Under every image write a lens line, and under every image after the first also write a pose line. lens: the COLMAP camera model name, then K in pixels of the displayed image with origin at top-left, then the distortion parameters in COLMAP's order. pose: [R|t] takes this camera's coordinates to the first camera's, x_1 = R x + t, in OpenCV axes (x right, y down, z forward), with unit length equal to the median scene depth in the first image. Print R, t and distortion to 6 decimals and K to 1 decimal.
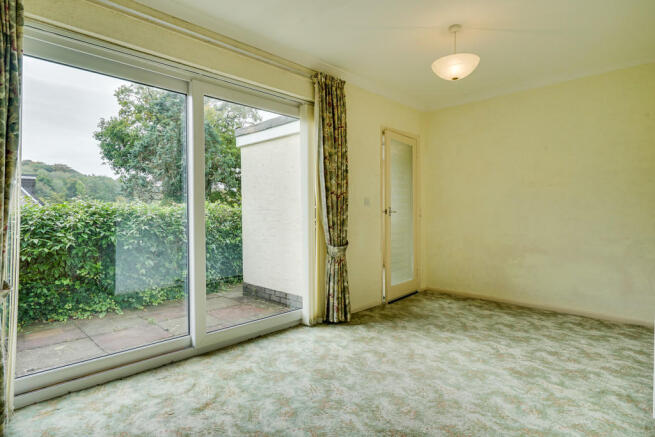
lens RADIAL K [[353.4, 0, 327.5], [0, 353.4, 218.5], [0, 0, 1]] dist [-0.000201, -0.000044]
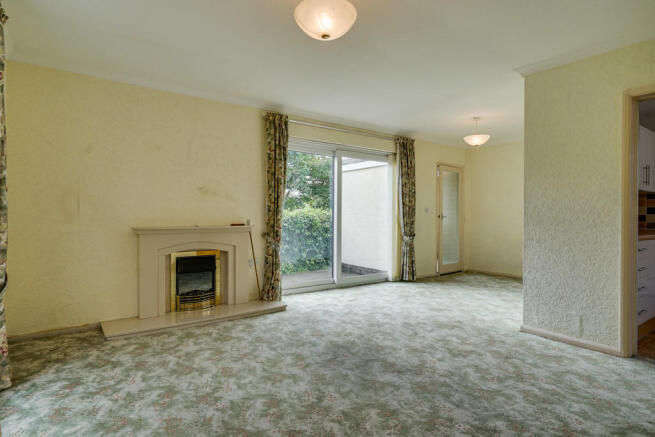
lens RADIAL K [[353.4, 0, 327.5], [0, 353.4, 218.5], [0, 0, 1]] dist [-0.000201, -0.000044]
pose [[0.986423, 0.013446, -0.163674, -0.082186], [-0.015222, 0.999838, -0.009604, 0.013770], [0.163519, 0.011965, 0.986468, -0.764349]]
